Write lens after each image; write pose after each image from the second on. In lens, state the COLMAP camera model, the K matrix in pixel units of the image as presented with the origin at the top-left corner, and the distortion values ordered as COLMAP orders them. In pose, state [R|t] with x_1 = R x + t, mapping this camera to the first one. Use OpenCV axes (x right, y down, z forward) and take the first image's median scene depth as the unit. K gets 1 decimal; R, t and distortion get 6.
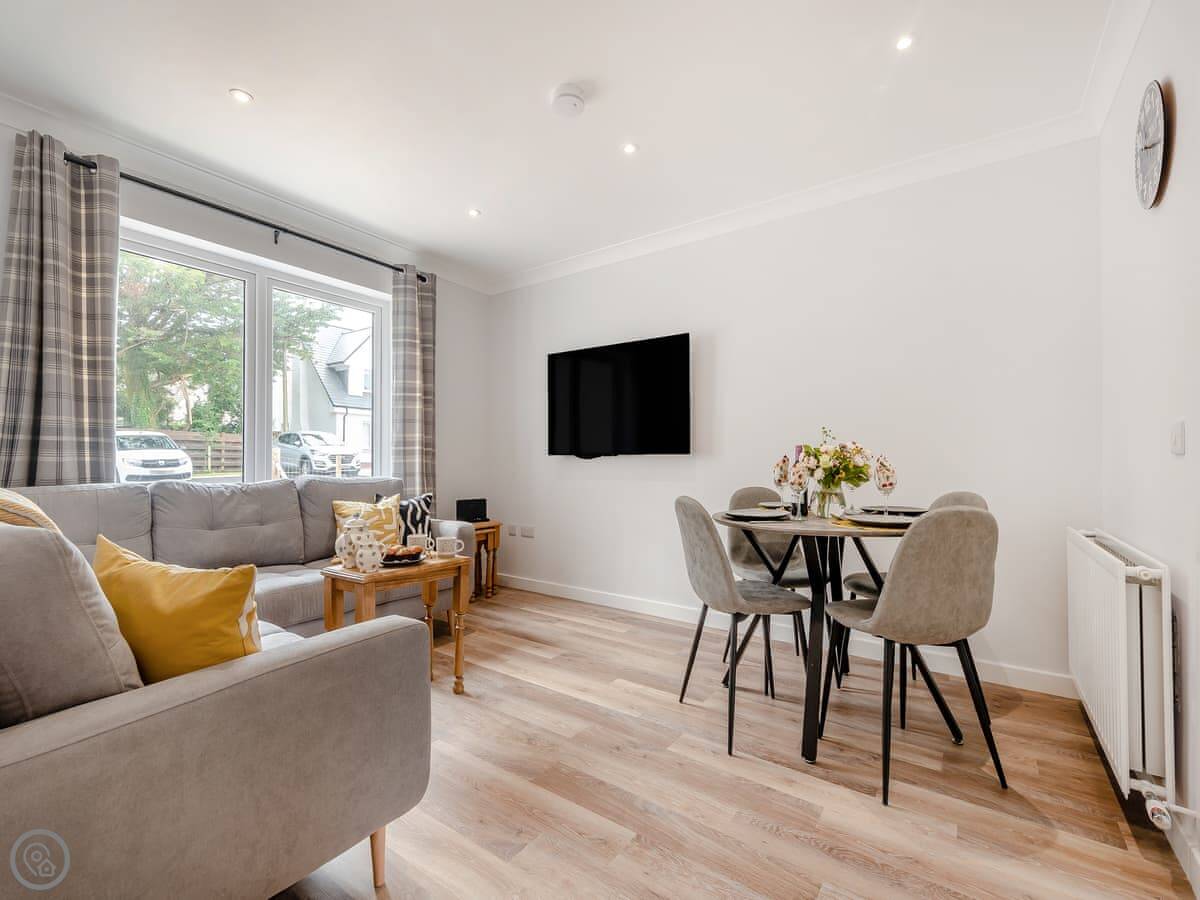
lens RADIAL K [[537.3, 0, 602.4], [0, 537.3, 459.2], [0, 0, 1]] dist [-0.000326, -0.000397]
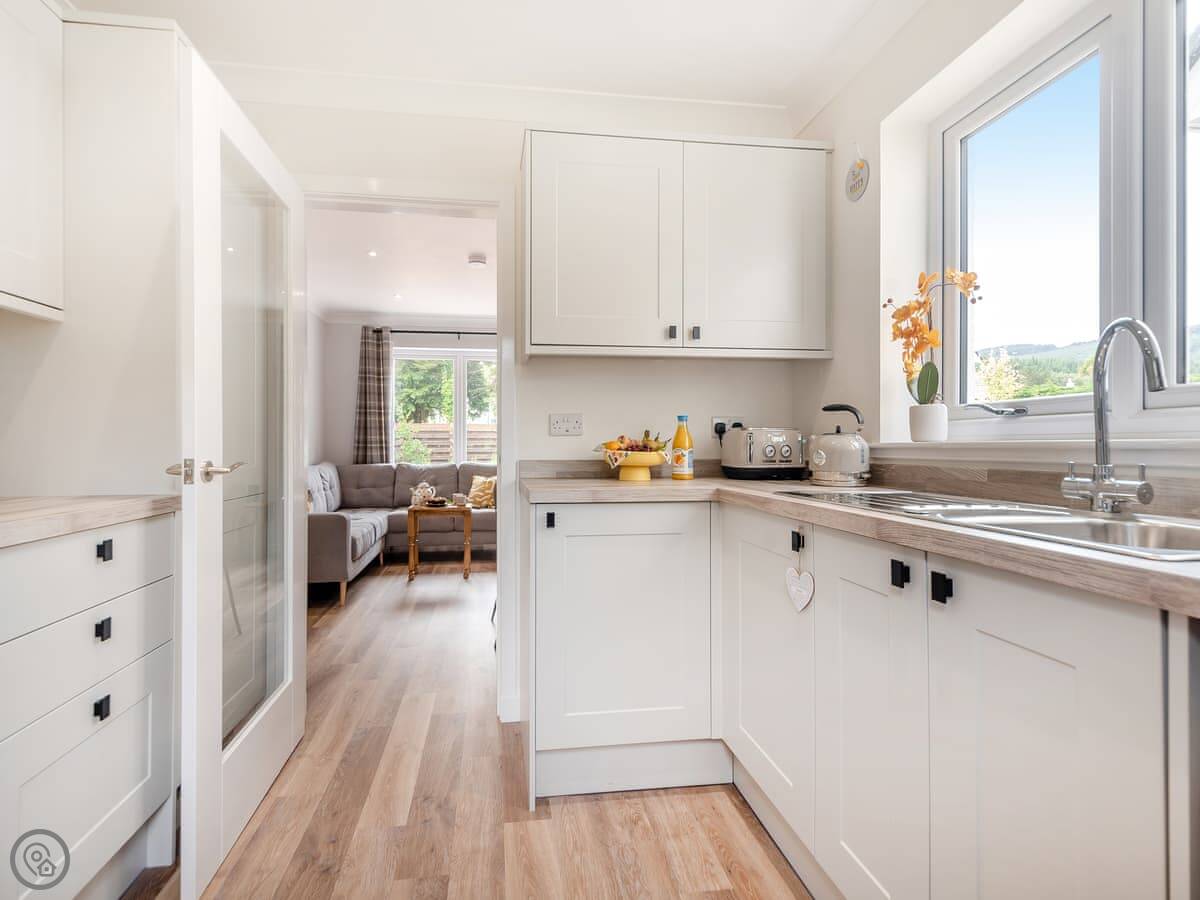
lens RADIAL K [[585.5, 0, 595.9], [0, 585.5, 426.9], [0, 0, 1]] dist [0.000618, -0.000095]
pose [[0.682140, -0.025206, -0.730787, 1.290161], [0.006230, 0.999570, -0.028662, -0.030079], [0.731196, 0.014998, 0.682003, -0.065743]]
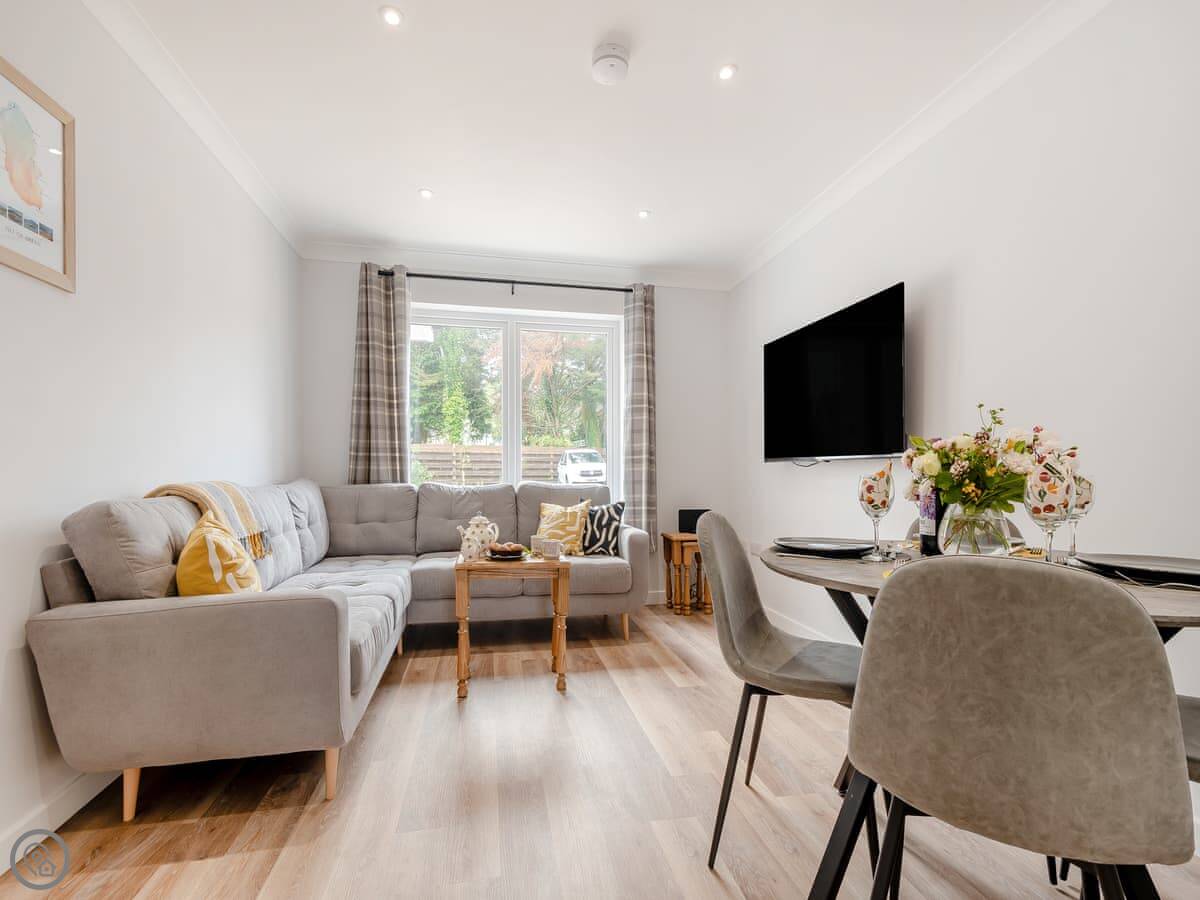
lens RADIAL K [[542.0, 0, 598.4], [0, 542.0, 473.6], [0, 0, 1]] dist [0.002267, -0.000004]
pose [[0.714375, 0.002169, -0.699760, 0.428583], [0.001254, 0.999990, 0.004379, 0.008577], [0.699762, -0.004006, 0.714365, 0.248422]]
